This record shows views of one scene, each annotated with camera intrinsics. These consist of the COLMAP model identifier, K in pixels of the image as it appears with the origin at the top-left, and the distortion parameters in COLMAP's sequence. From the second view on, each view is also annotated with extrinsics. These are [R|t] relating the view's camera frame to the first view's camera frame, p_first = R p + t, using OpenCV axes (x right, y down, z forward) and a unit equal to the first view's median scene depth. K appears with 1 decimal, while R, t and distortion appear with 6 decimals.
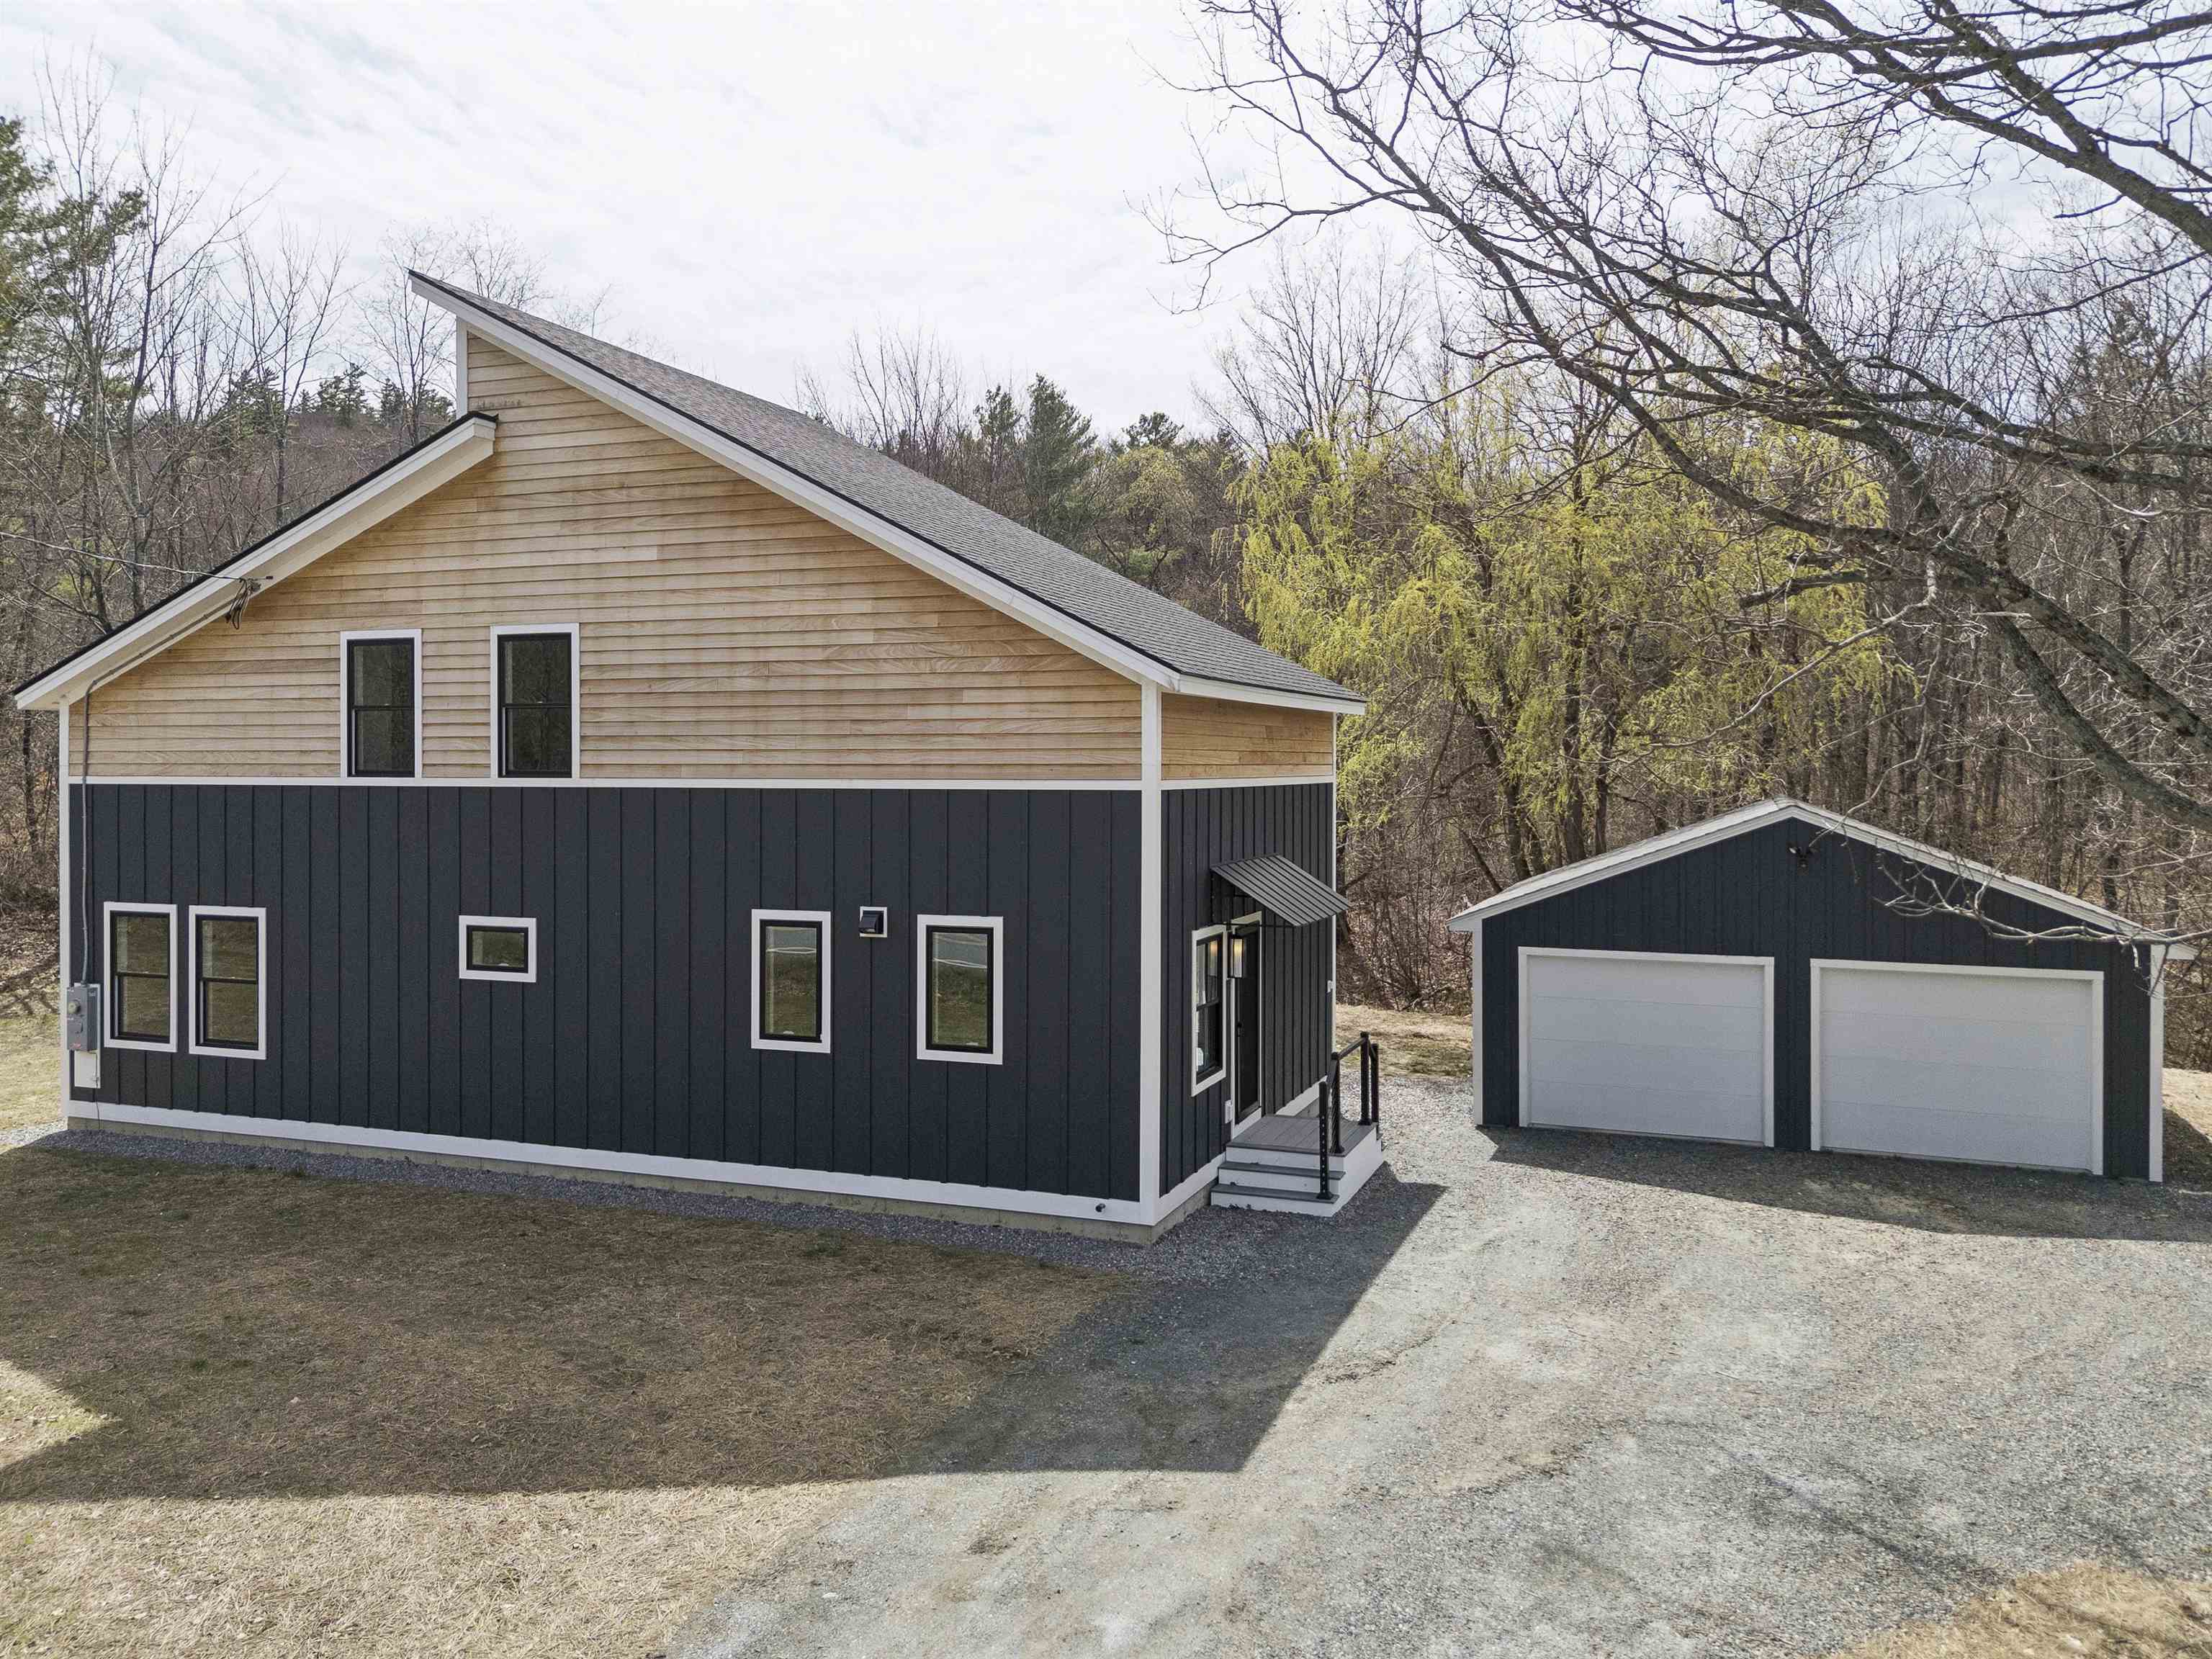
lens RADIAL K [[1658.3, 0, 1101.9], [0, 1658.3, 783.0], [0, 0, 1]] dist [0.069758, -0.066617]
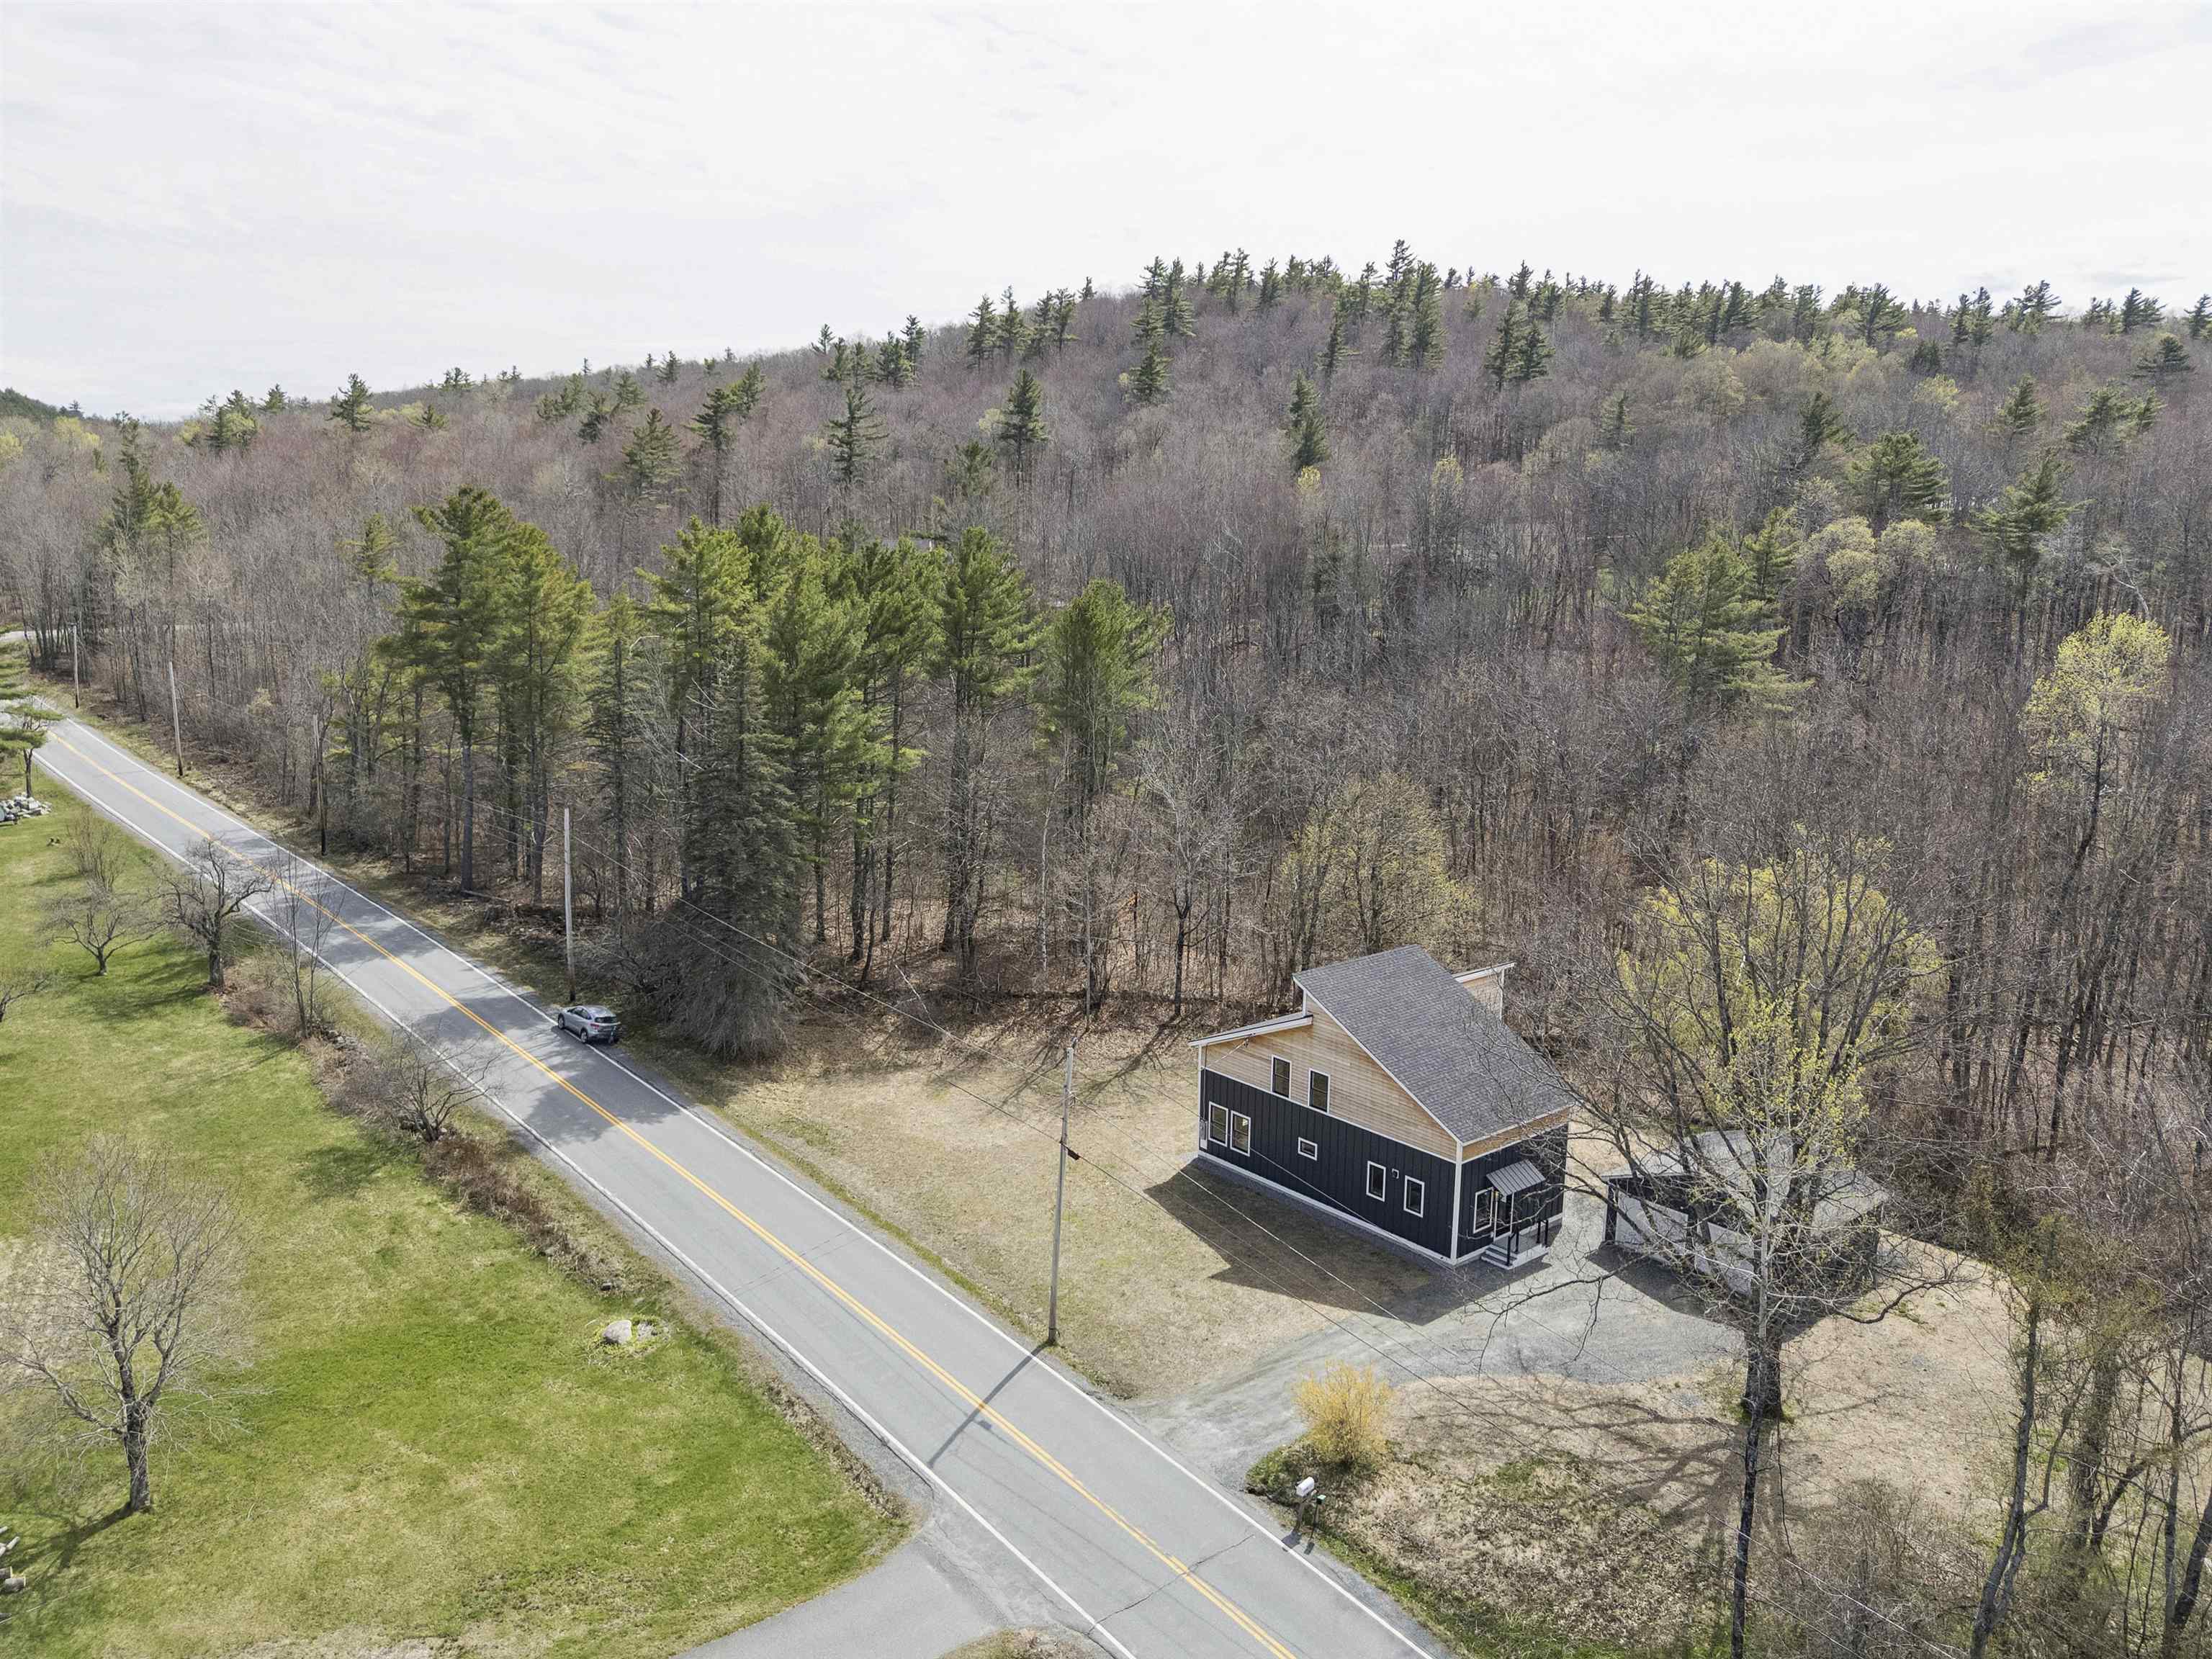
lens RADIAL K [[1658.3, 0, 1101.9], [0, 1658.3, 783.0], [0, 0, 1]] dist [0.069758, -0.066617]
pose [[0.879761, 0.088183, -0.467167, 0.902735], [-0.019653, 0.988553, 0.149590, -1.251544], [0.475011, -0.122422, 0.871423, -2.366961]]
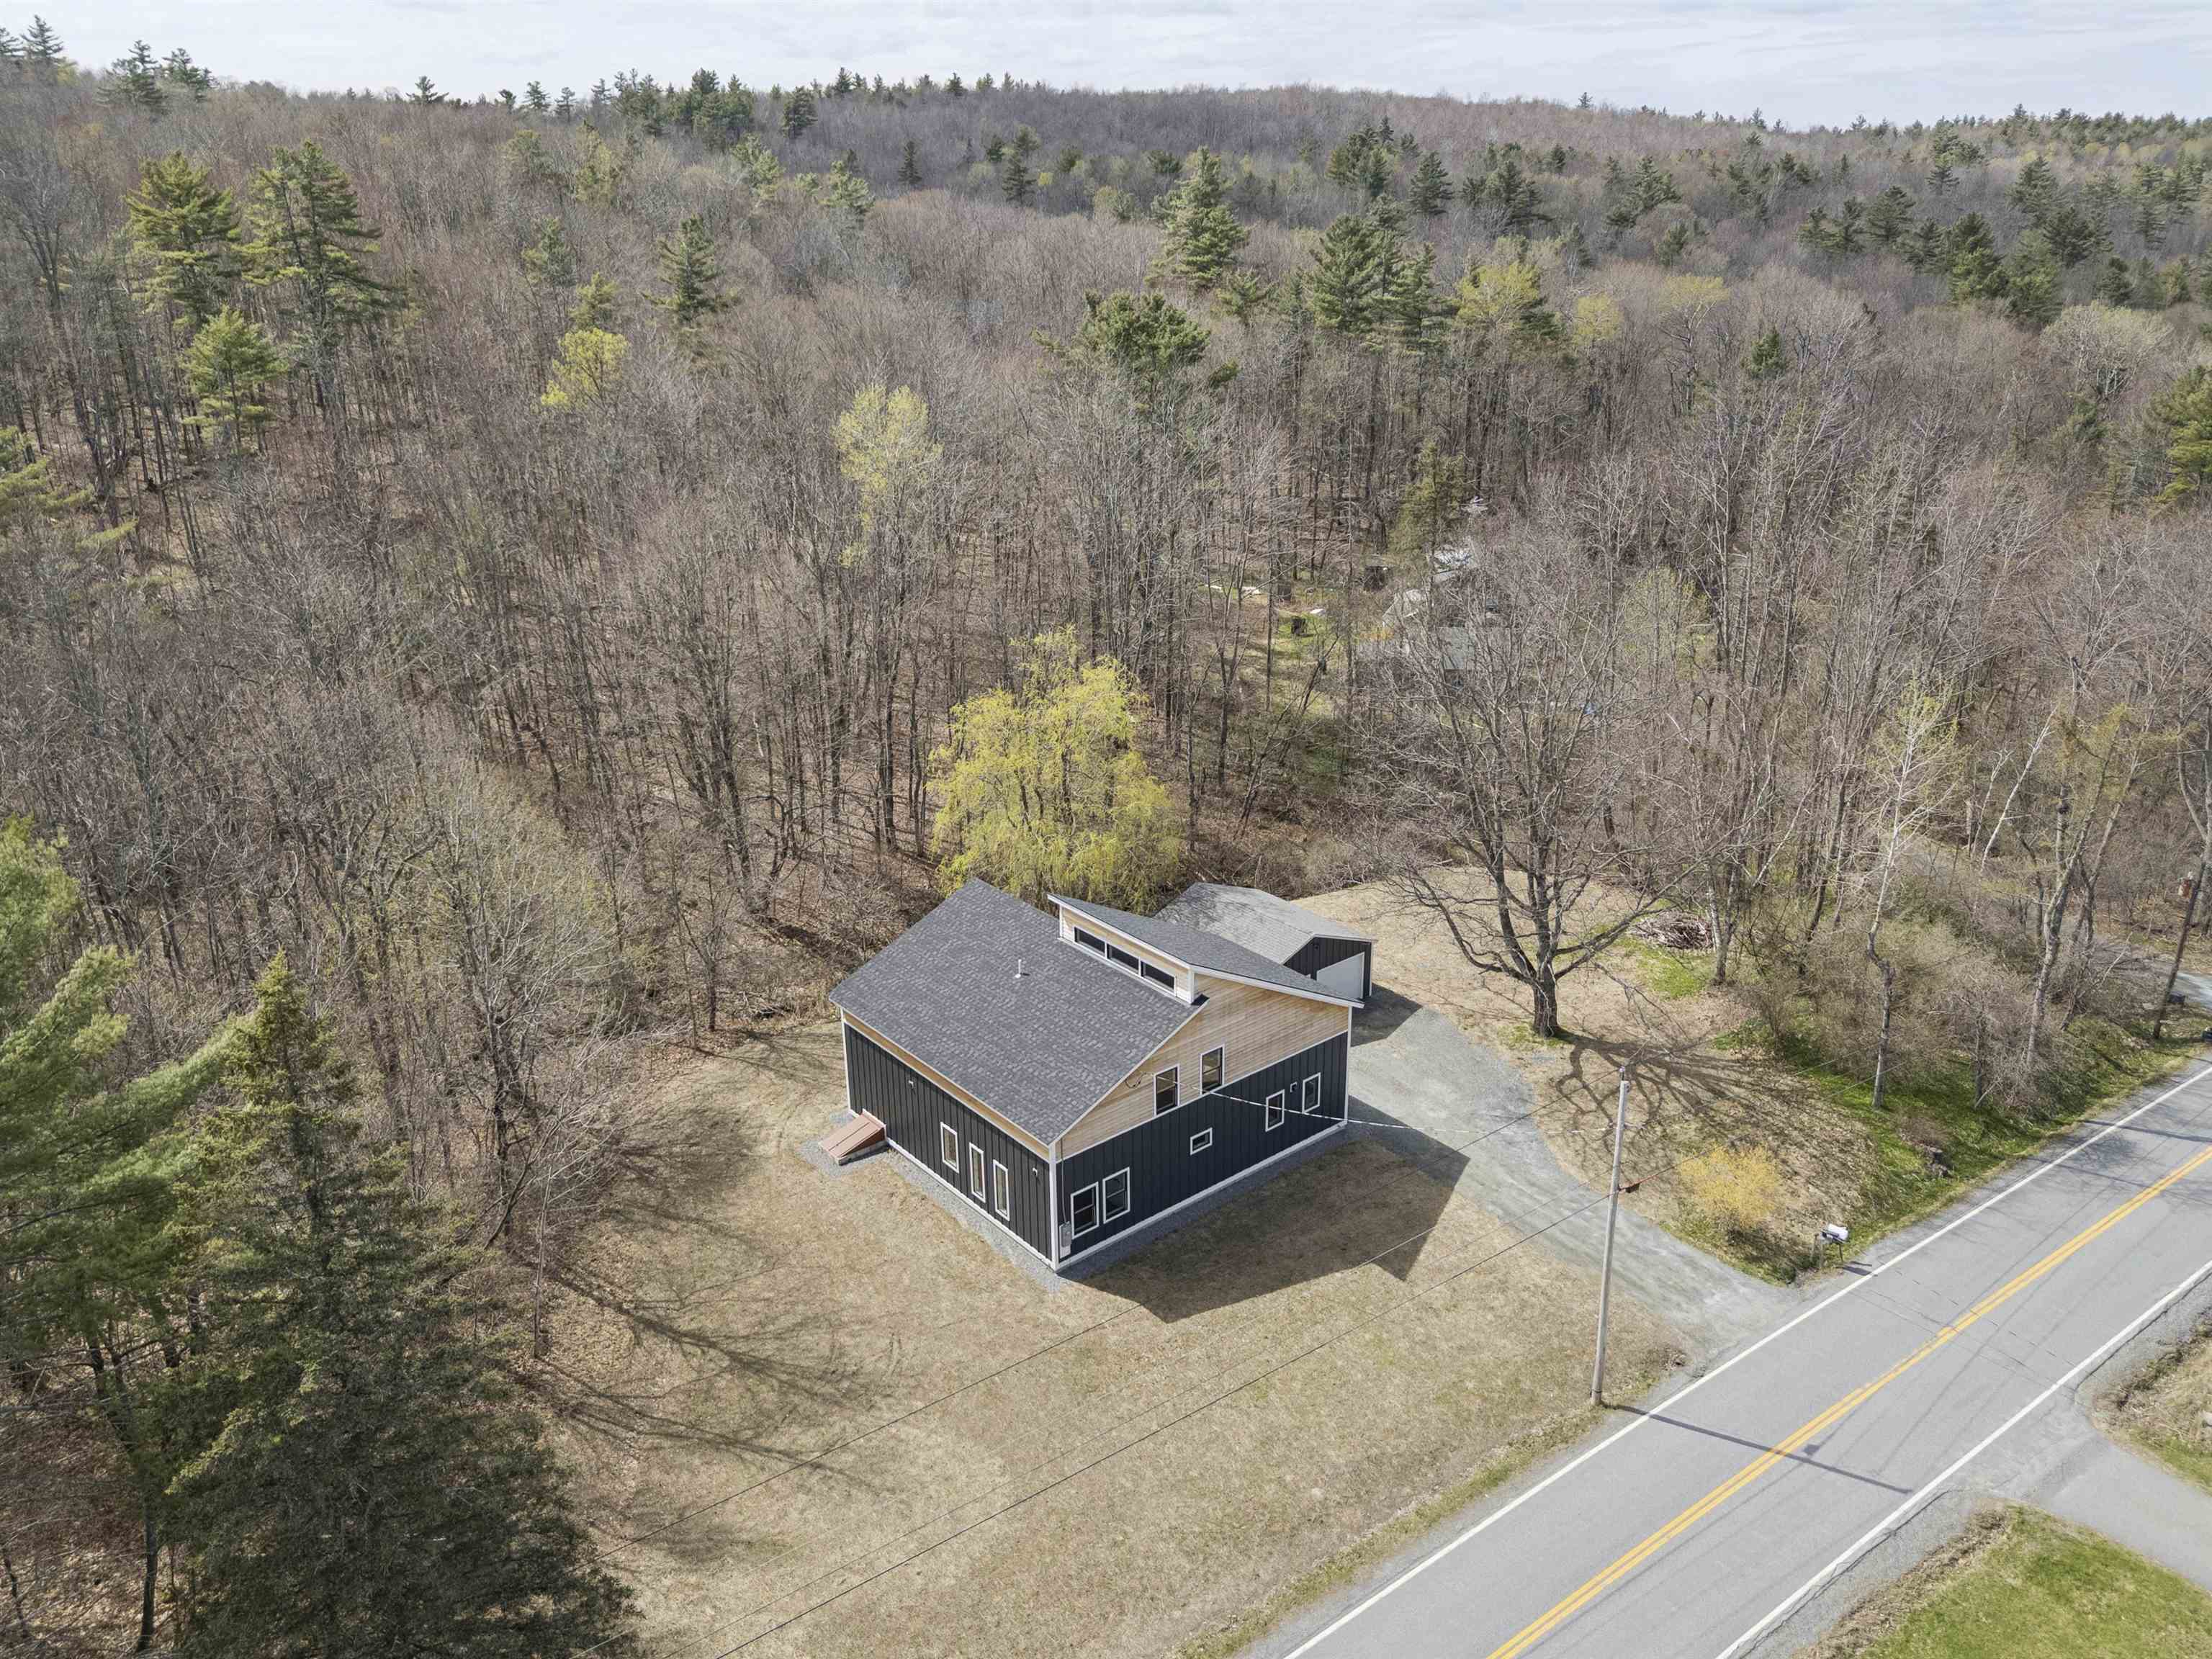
lens RADIAL K [[1686.0, 0, 1102.8], [0, 1686.0, 801.4], [0, 0, 1]] dist [0.065121, -0.052200]
pose [[0.494802, -0.310748, 0.811546, -2.845238], [0.029505, 0.939348, 0.341695, -1.611096], [-0.868505, -0.145127, 0.473960, -0.288834]]
